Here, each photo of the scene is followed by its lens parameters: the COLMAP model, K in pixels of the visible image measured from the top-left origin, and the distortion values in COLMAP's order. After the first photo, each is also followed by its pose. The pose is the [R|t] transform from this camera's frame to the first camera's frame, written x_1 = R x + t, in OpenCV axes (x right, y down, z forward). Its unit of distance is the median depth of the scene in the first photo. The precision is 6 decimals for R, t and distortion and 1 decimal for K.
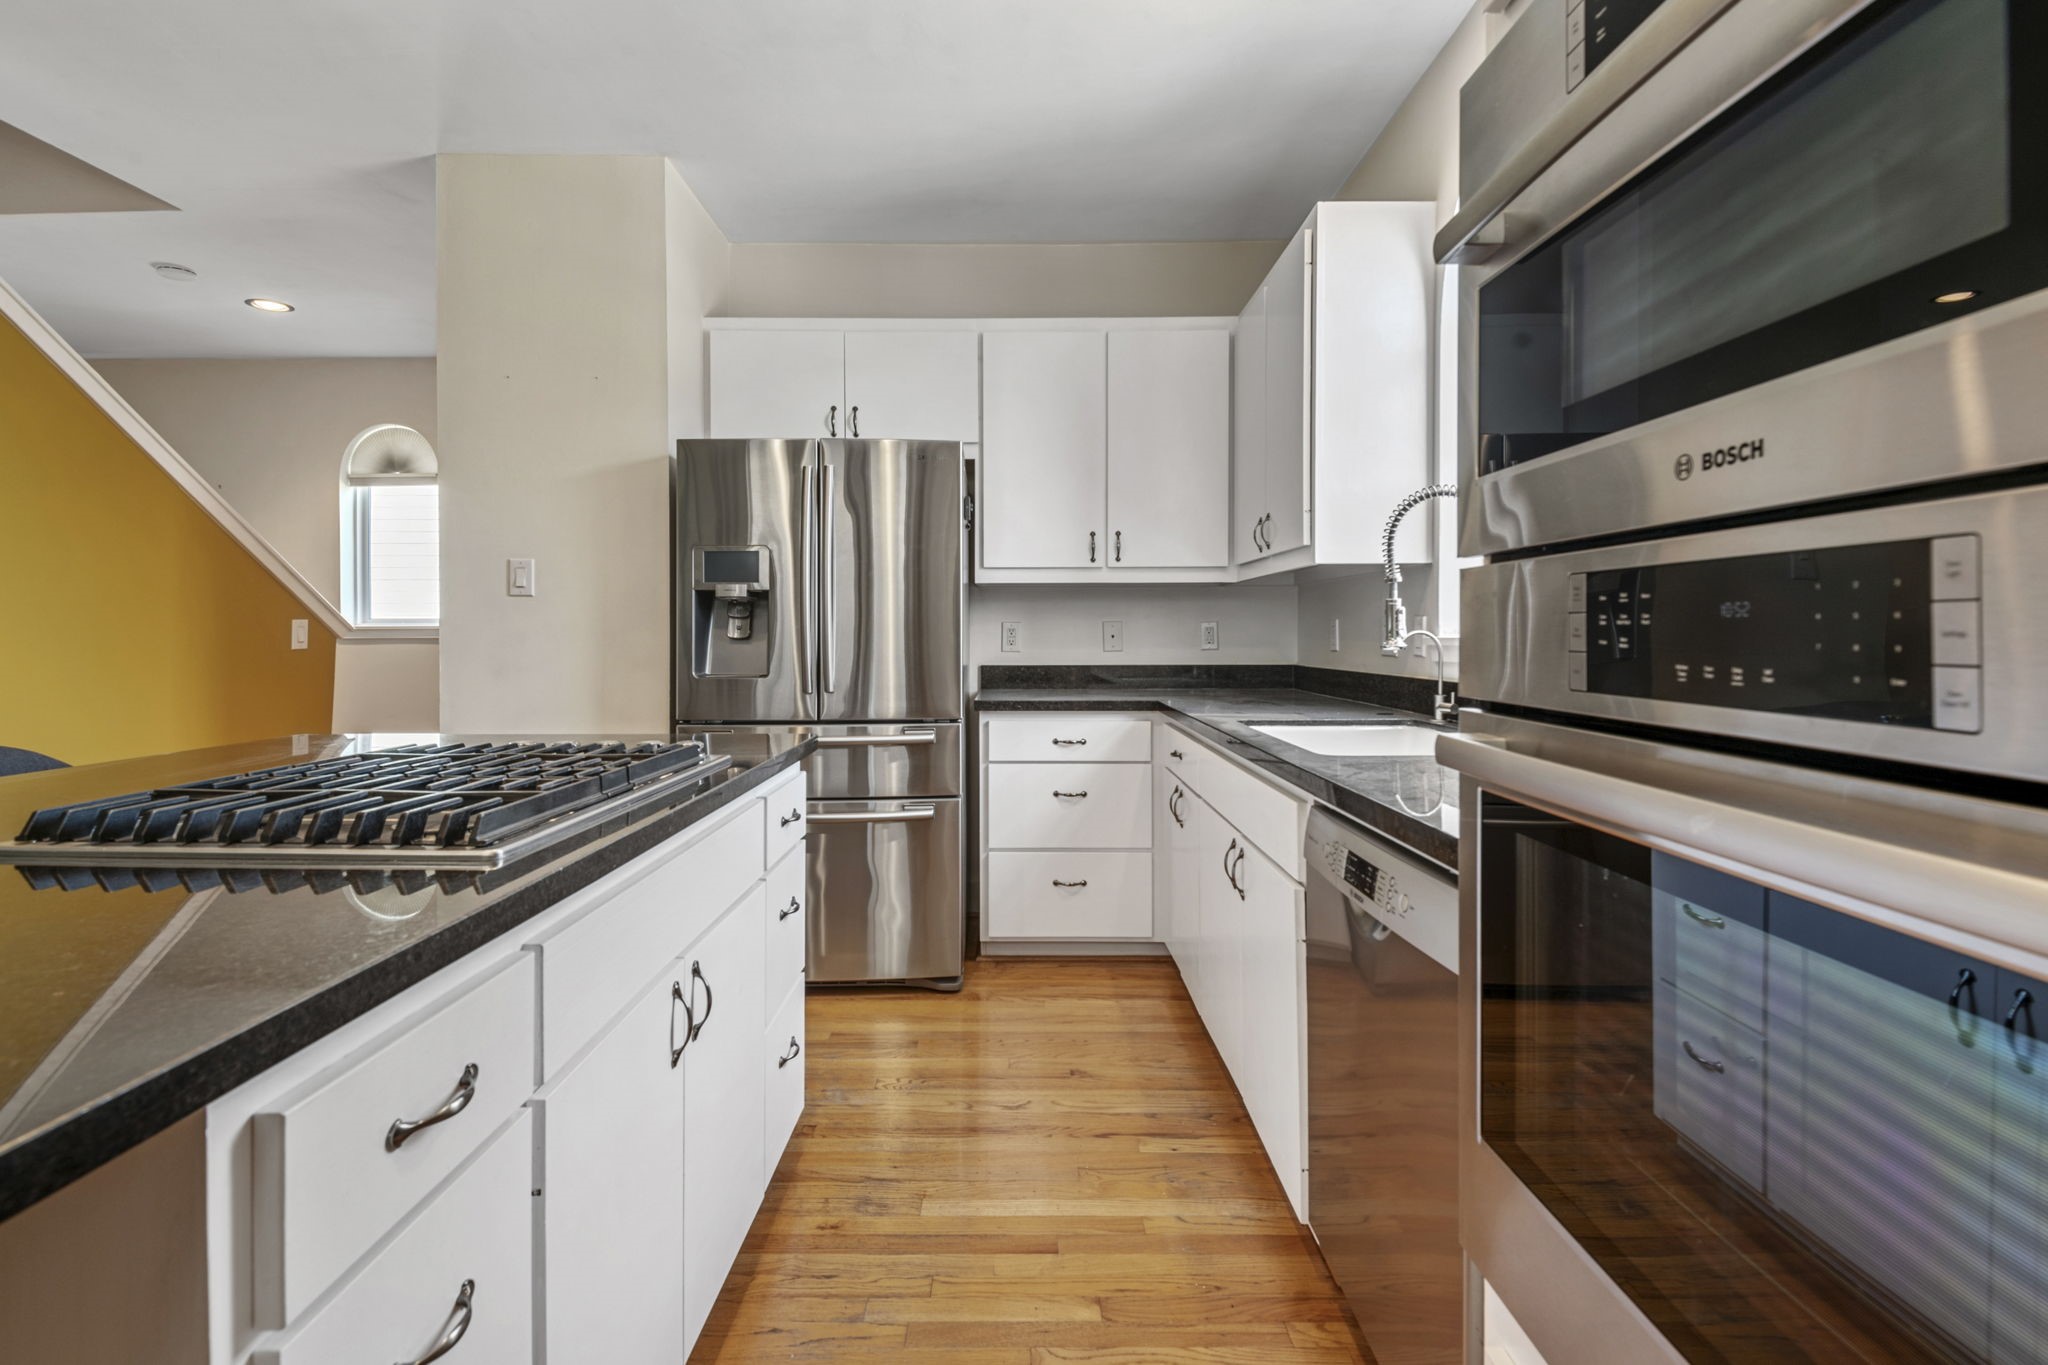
lens RADIAL K [[955.7, 0, 1018.7], [0, 955.7, 640.1], [0, 0, 1]] dist [0.019642, -0.024065]
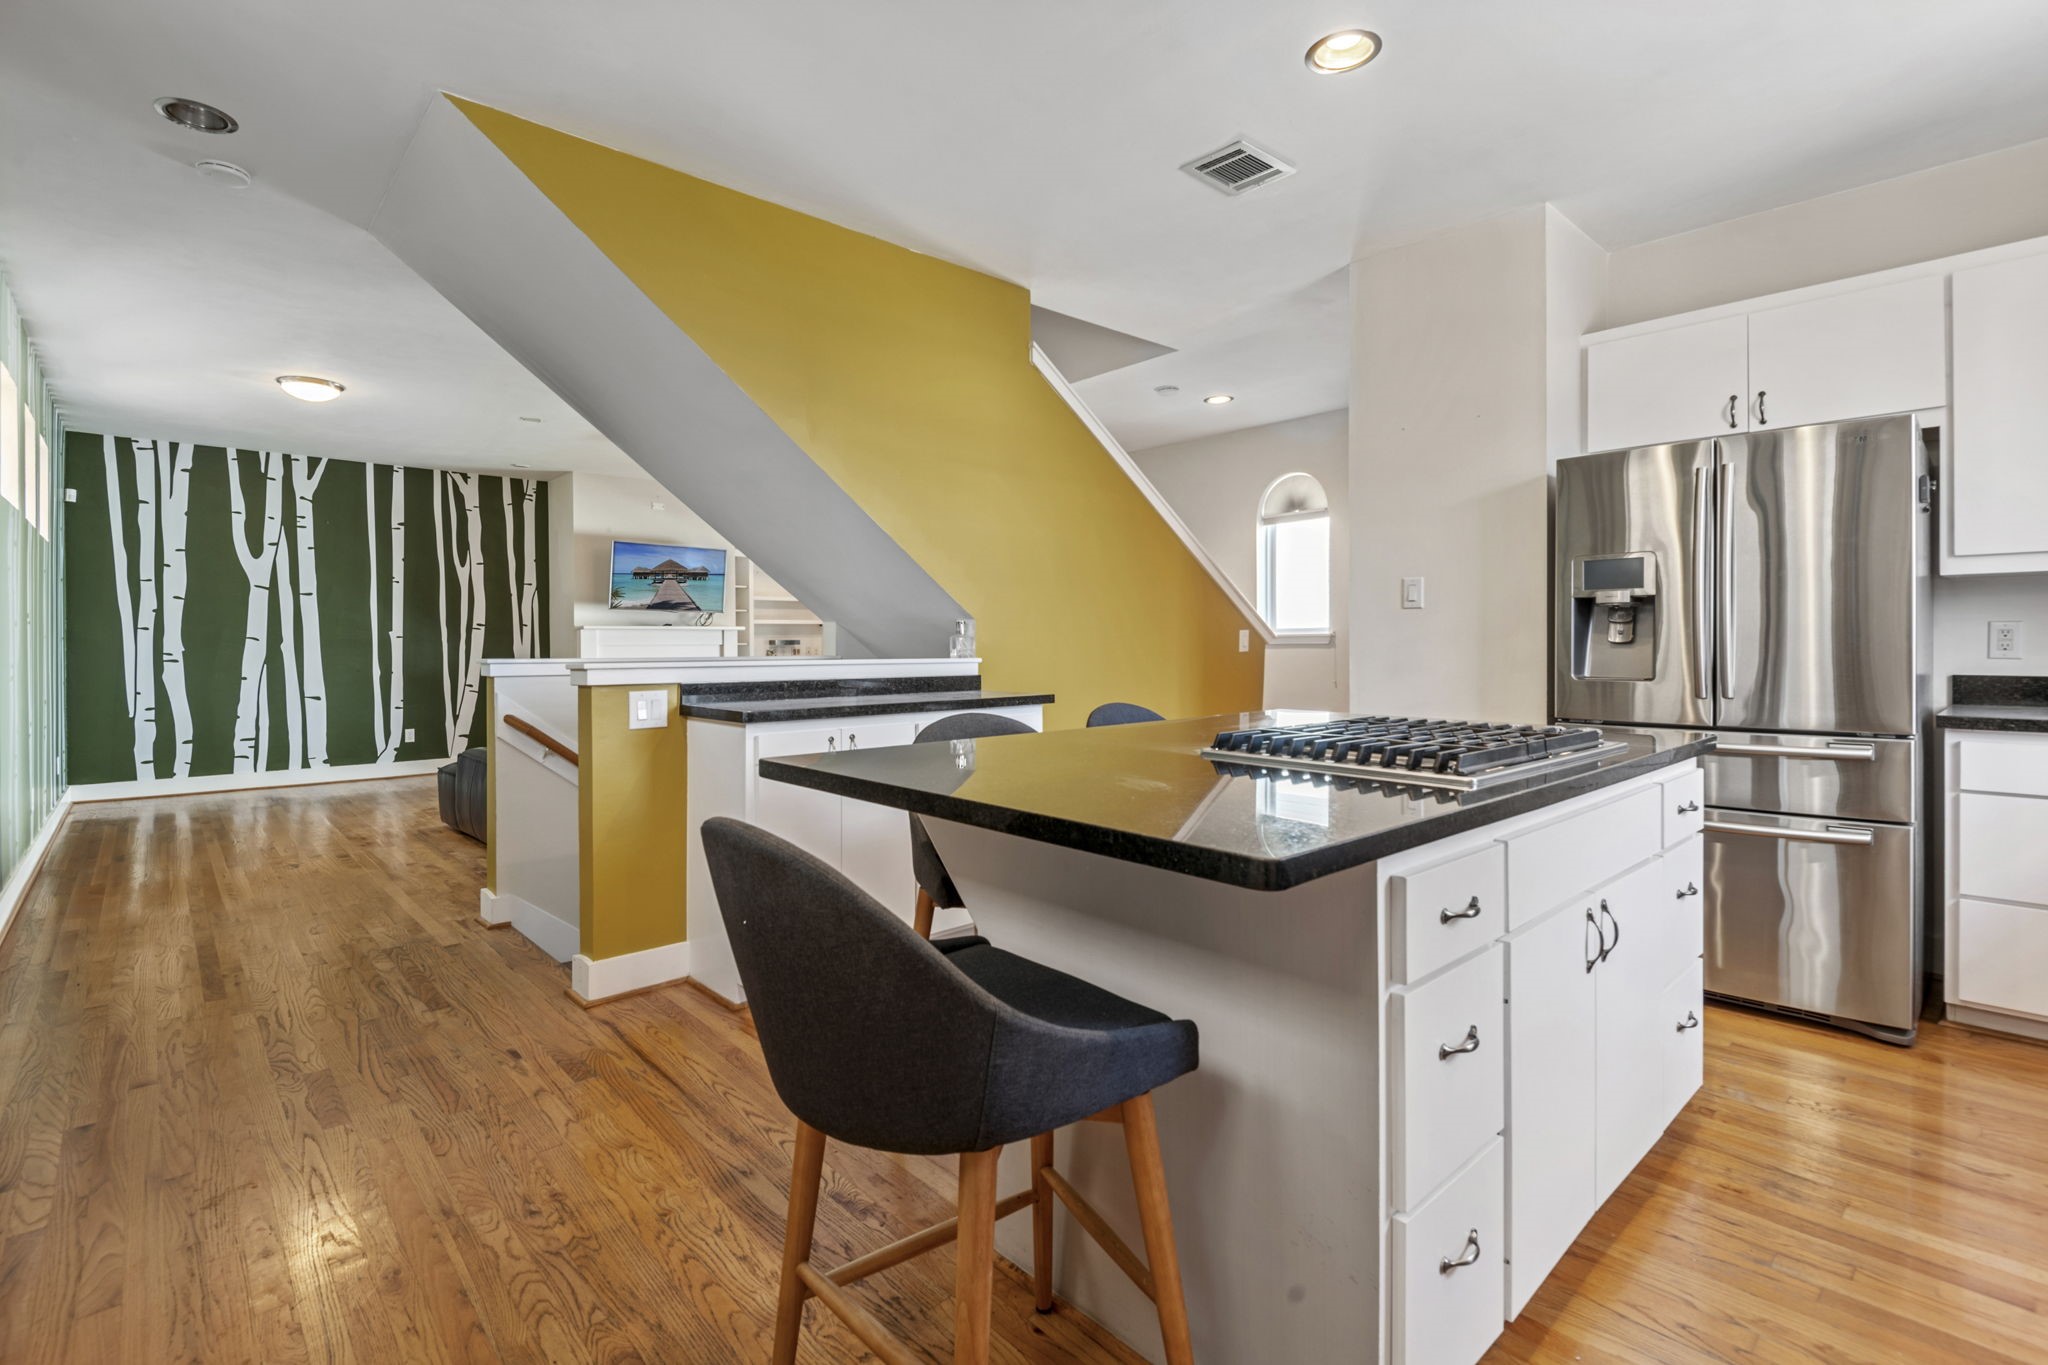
lens RADIAL K [[947.6, 0, 1017.7], [0, 947.6, 649.6], [0, 0, 1]] dist [0.026746, -0.019074]
pose [[0.675899, 0.001532, -0.736993, 0.028890], [0.001067, 0.999995, 0.003057, 0.001991], [0.736994, -0.002852, 0.675893, -0.181785]]
